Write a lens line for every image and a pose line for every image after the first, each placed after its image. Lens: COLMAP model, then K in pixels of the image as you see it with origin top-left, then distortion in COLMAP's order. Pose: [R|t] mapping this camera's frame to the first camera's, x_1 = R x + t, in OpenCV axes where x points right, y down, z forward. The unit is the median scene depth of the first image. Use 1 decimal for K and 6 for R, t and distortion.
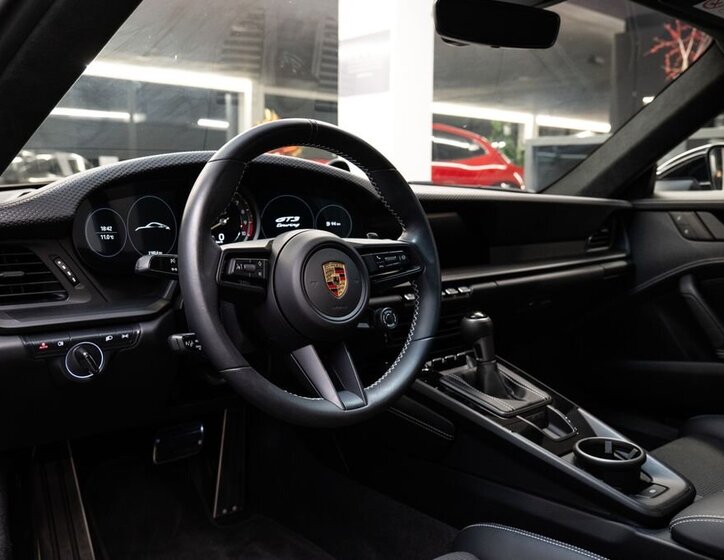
lens RADIAL K [[696.2, 0, 356.6], [0, 696.2, 273.6], [0, 0, 1]] dist [-0.017783, 0.000000]
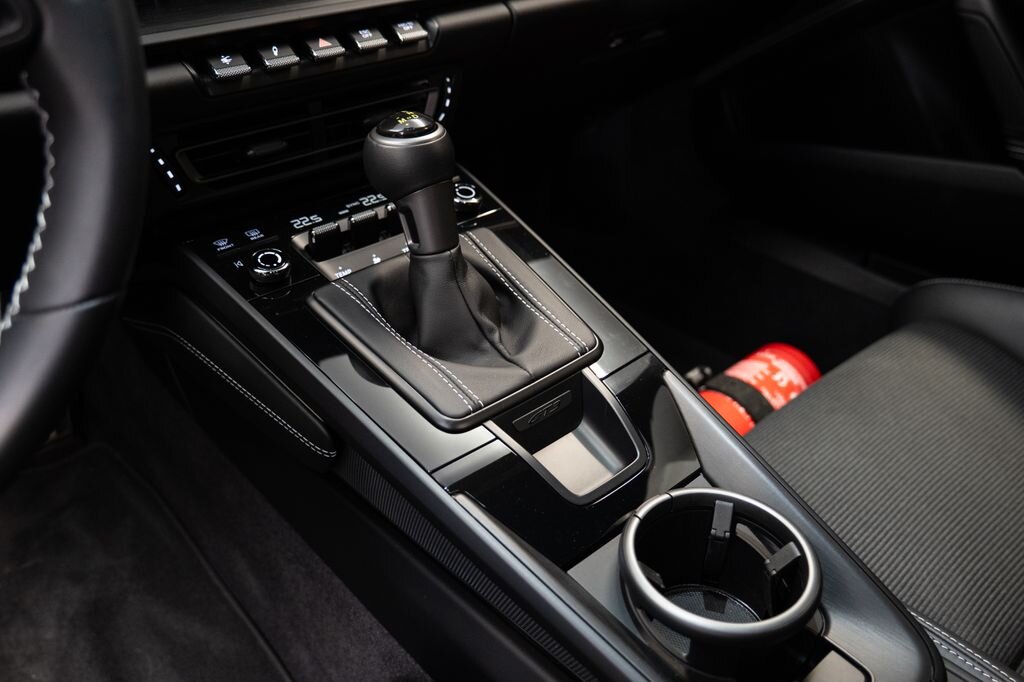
lens RADIAL K [[852.3, 0, 472.8], [0, 852.3, 323.3], [0, 0, 1]] dist [0.005213, -0.001308]
pose [[0.999982, -0.005204, 0.002912, 0.219564], [0.003487, 0.906352, 0.422509, -0.033817], [-0.004838, -0.422492, 0.906354, 0.606763]]
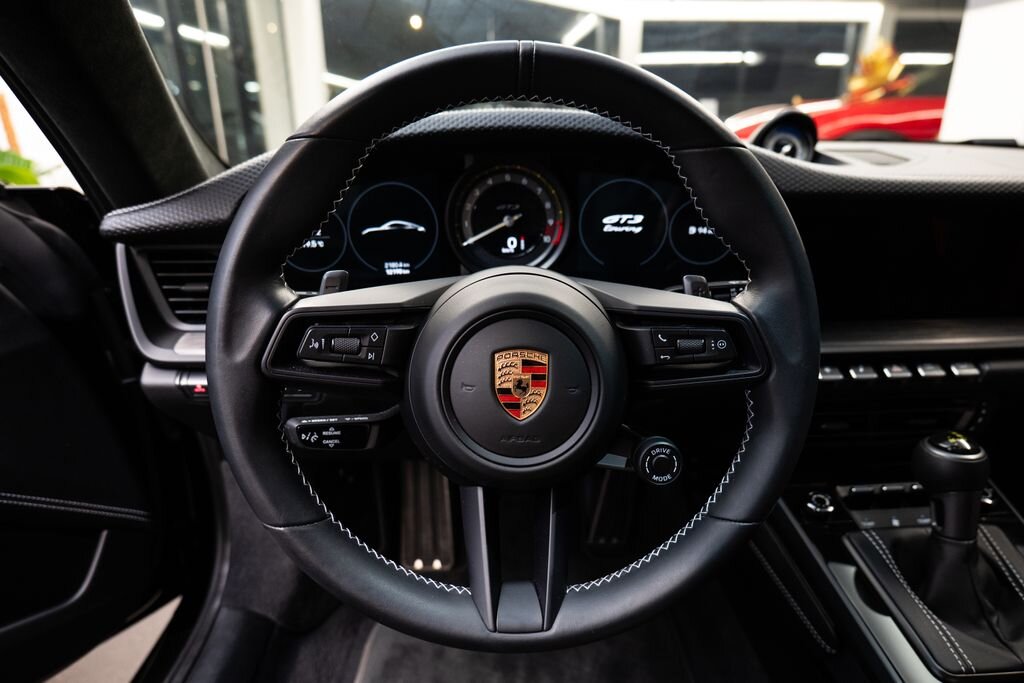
lens RADIAL K [[614.2, 0, 521.5], [0, 614.2, 357.1], [0, 0, 1]] dist [-0.025937, -0.000564]
pose [[0.797396, 0.197603, -0.570186, 0.171894], [-0.060083, 0.966170, 0.250808, -0.095380], [0.600457, -0.165735, 0.782293, 0.525637]]
